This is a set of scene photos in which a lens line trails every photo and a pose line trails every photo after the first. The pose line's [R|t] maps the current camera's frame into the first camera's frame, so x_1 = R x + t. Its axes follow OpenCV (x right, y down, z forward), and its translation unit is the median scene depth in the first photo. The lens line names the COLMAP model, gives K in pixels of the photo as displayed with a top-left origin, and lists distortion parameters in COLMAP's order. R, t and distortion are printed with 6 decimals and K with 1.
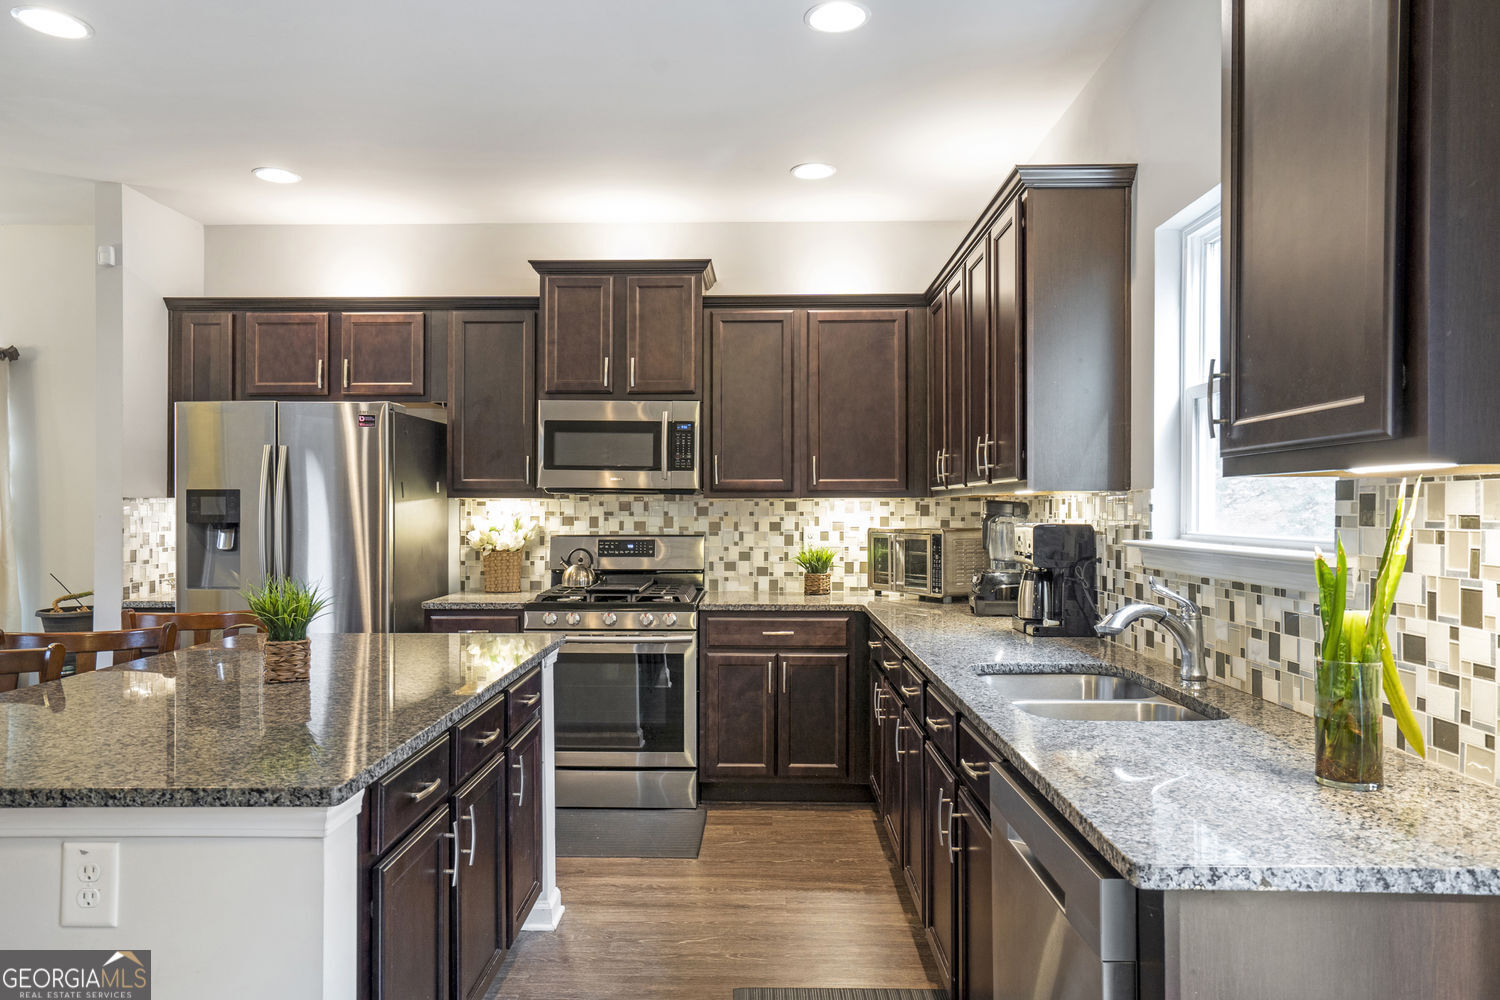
lens RADIAL K [[1004.0, 0, 747.5], [0, 1004.0, 517.6], [0, 0, 1]] dist [0.003082, -0.000177]
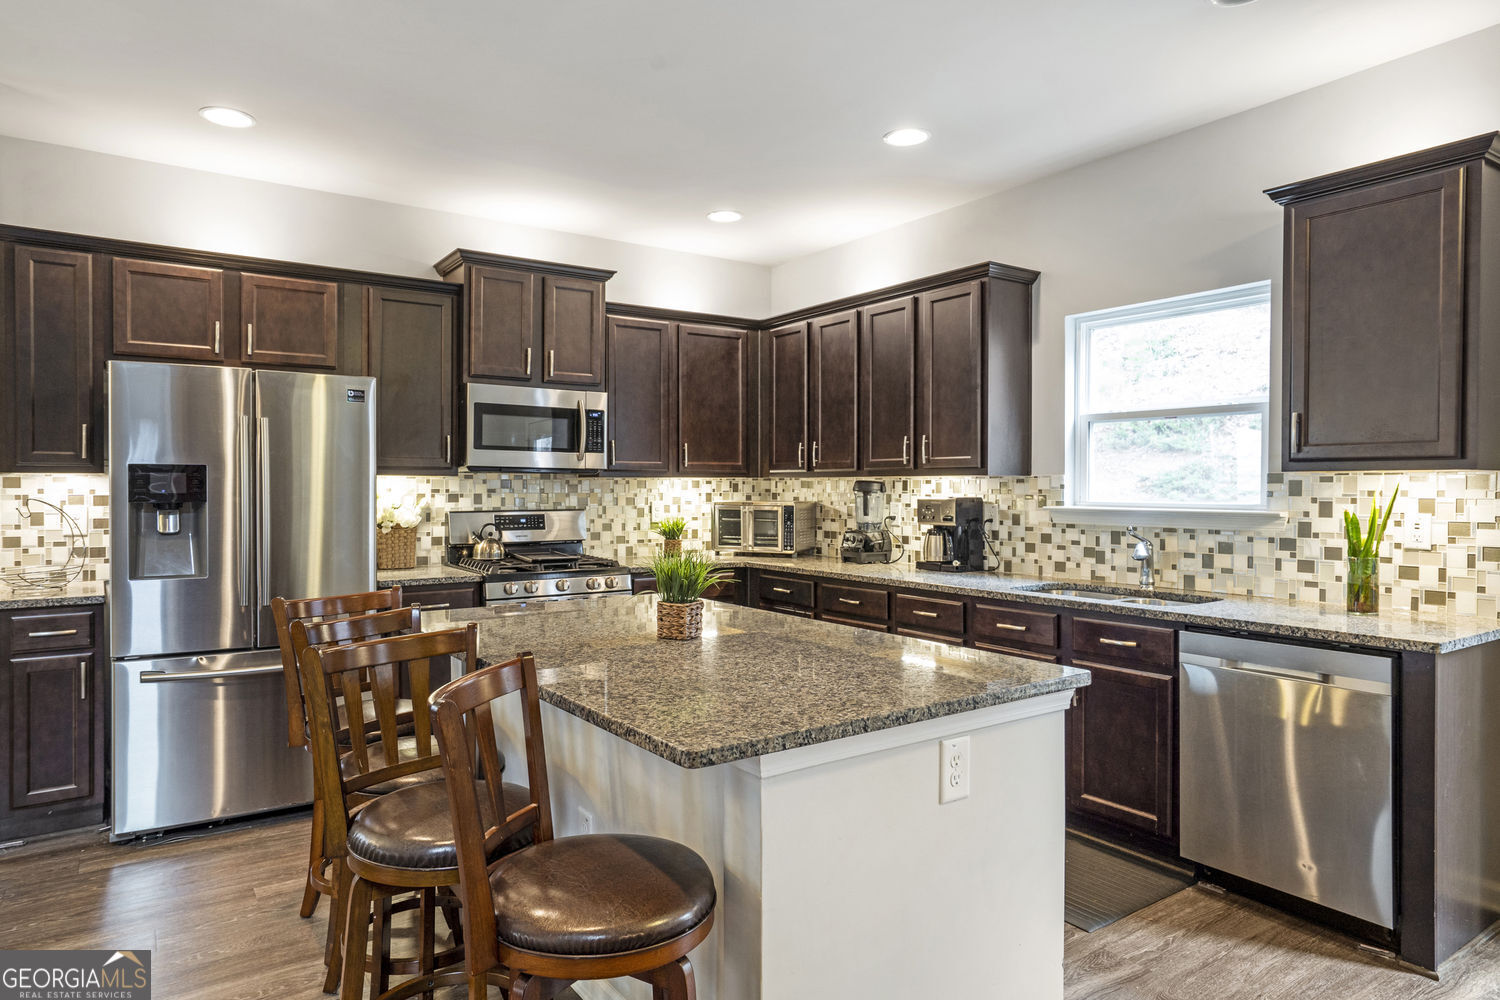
lens RADIAL K [[902.3, 0, 750.0], [0, 902.3, 500.0], [0, 0, 1]] dist [-0.000917, 0.001018]
pose [[0.813320, -0.008536, 0.581753, -0.506300], [0.004134, 0.999952, 0.008893, -0.001703], [-0.581801, -0.004828, 0.813317, 0.059227]]
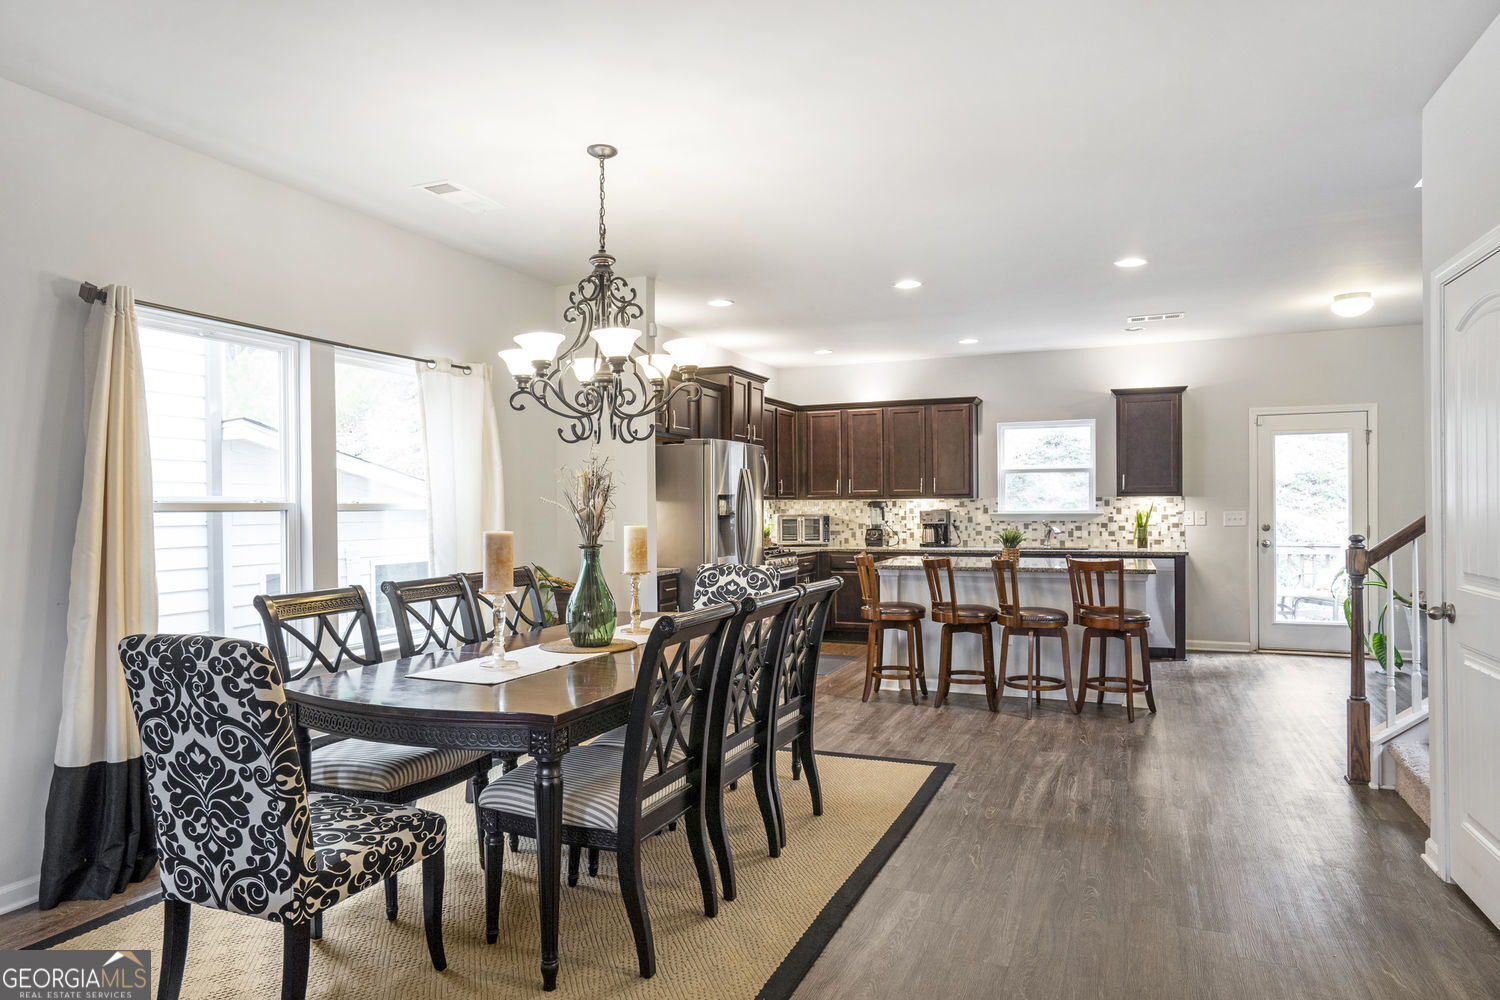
lens RADIAL K [[914.6, 0, 745.5], [0, 914.6, 514.7], [0, 0, 1]] dist [0.002241, 0.001833]
pose [[0.369943, -0.009828, 0.929003, -1.668908], [0.014650, 0.999881, 0.004744, 0.000929], [-0.928939, 0.011855, 0.370043, 0.372486]]
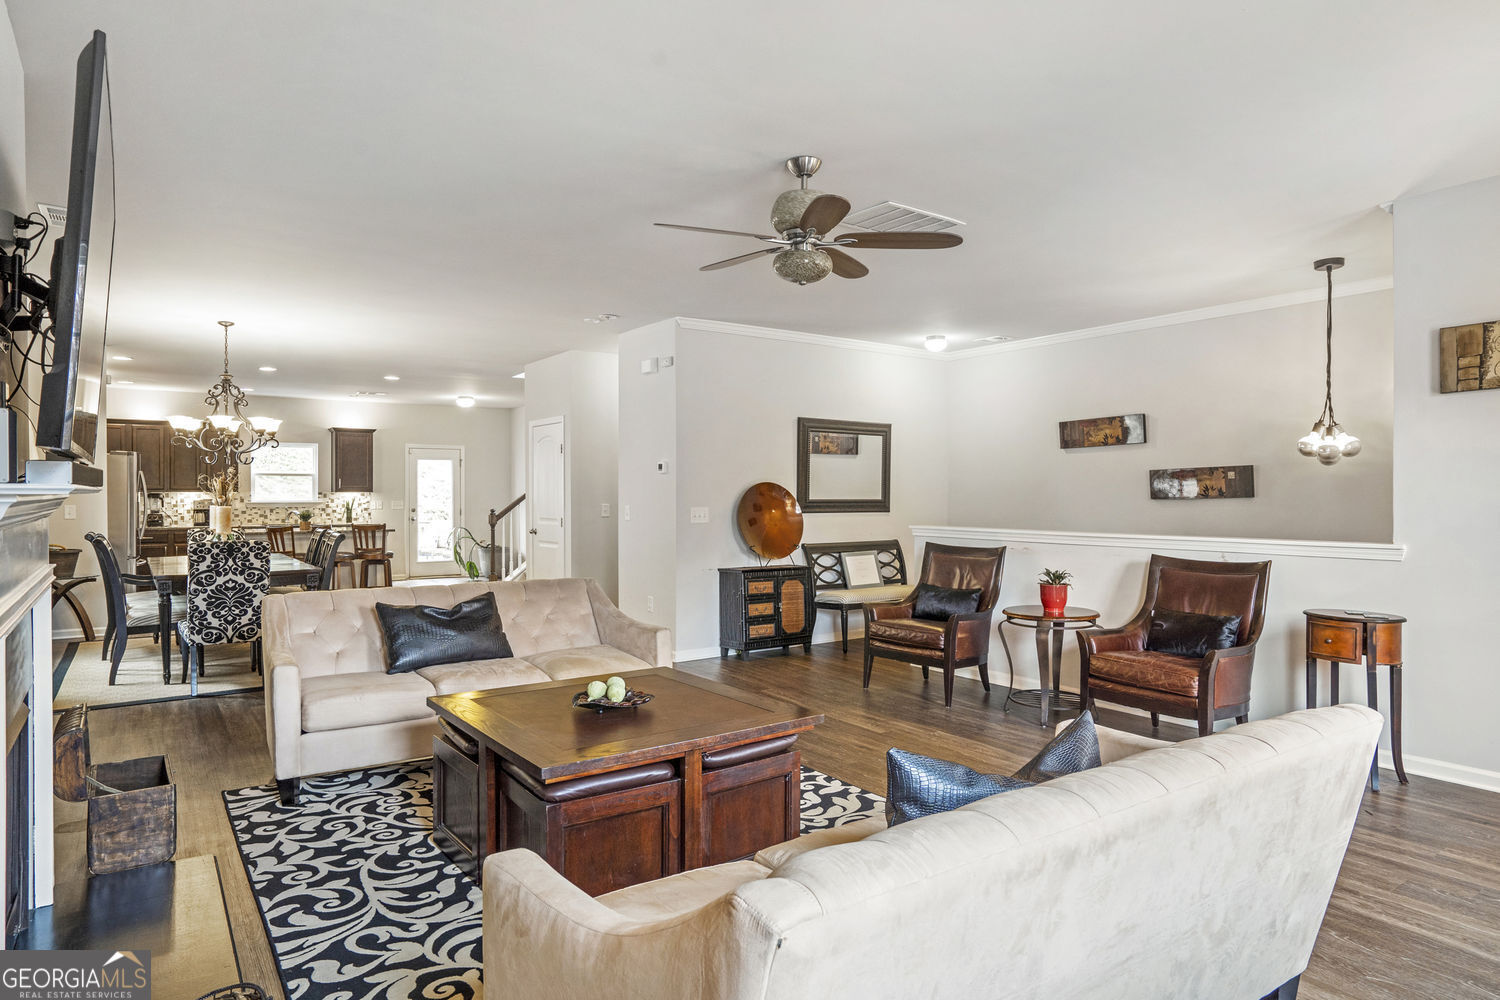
lens RADIAL K [[859.2, 0, 741.0], [0, 859.2, 502.9], [0, 0, 1]] dist [-0.001266, 0.000570]
pose [[-0.594166, -0.003991, 0.804333, -2.717564], [0.009055, 0.999891, 0.011650, -0.000489], [-0.804292, 0.014205, -0.594065, 0.930793]]
